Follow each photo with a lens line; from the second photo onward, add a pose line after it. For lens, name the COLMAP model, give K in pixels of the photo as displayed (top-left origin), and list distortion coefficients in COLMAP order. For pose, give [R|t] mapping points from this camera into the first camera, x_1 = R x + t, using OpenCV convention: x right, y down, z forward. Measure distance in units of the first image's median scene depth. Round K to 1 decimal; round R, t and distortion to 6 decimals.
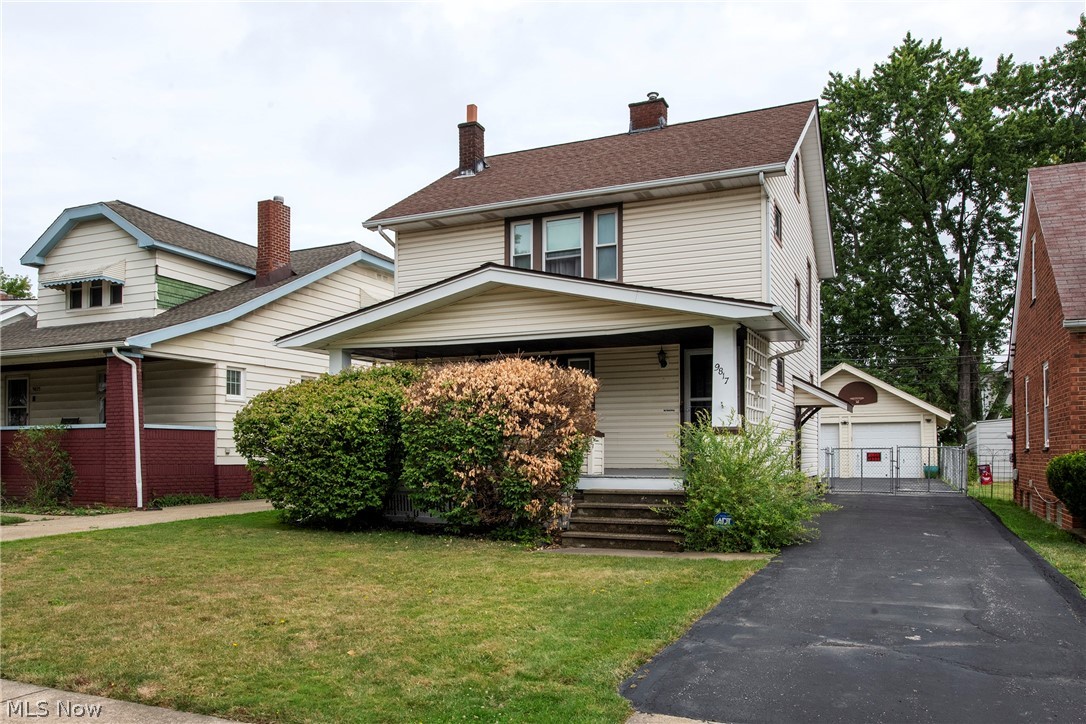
lens RADIAL K [[738.9, 0, 545.0], [0, 738.9, 445.9], [0, 0, 1]] dist [-0.002049, 0.000385]
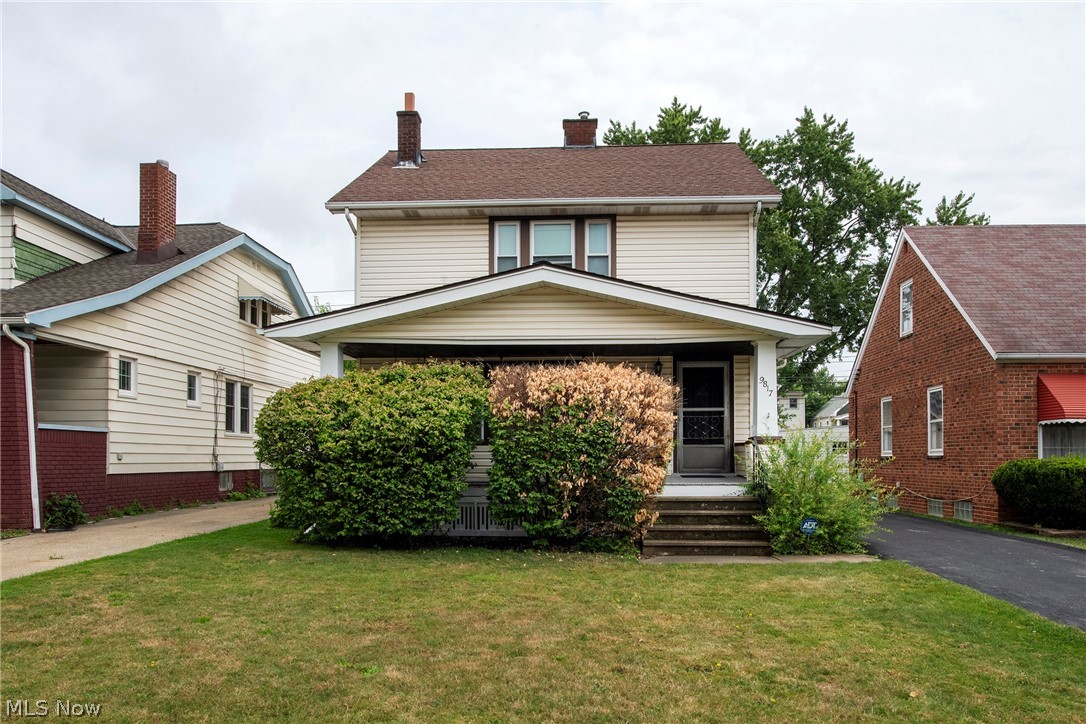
lens RADIAL K [[702.2, 0, 538.1], [0, 702.2, 451.3], [0, 0, 1]] dist [-0.001937, -0.001120]
pose [[0.942186, 0.004256, 0.335064, -0.300881], [-0.004345, 0.999990, -0.000484, -0.001633], [-0.335063, -0.001000, 0.942195, 0.115120]]
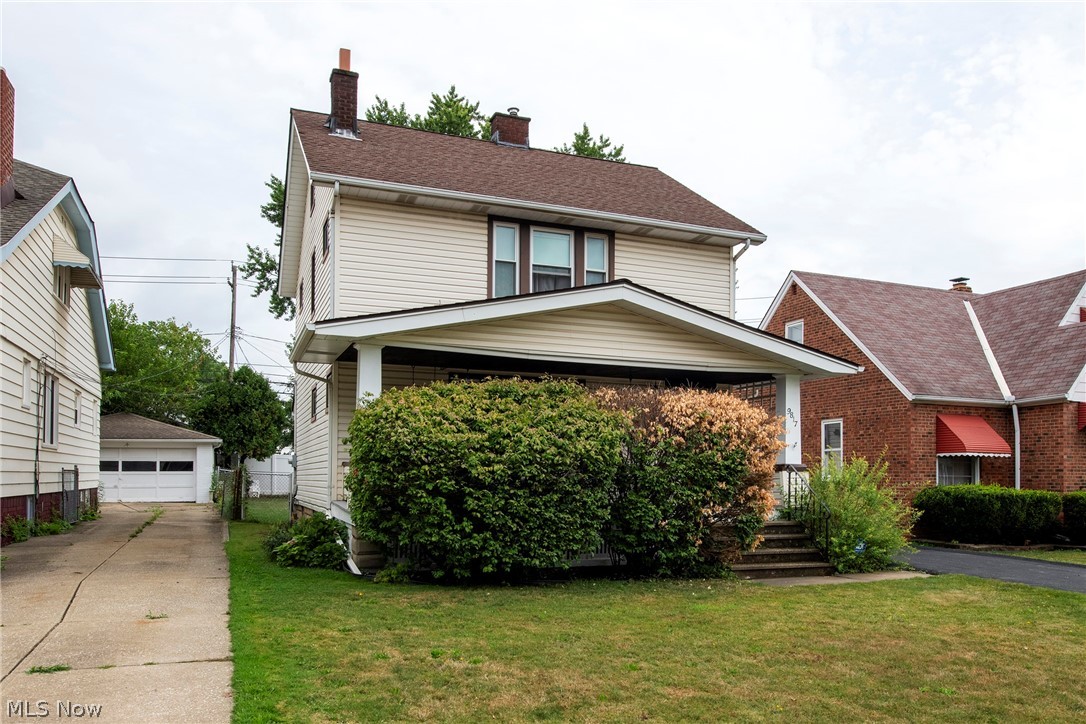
lens RADIAL K [[780.2, 0, 544.4], [0, 780.2, 468.1], [0, 0, 1]] dist [-0.000972, 0.000356]
pose [[0.733785, 0.015757, 0.679199, -0.628947], [-0.016060, 0.999854, -0.005845, -0.004682], [-0.679192, -0.006619, 0.733931, 0.277758]]
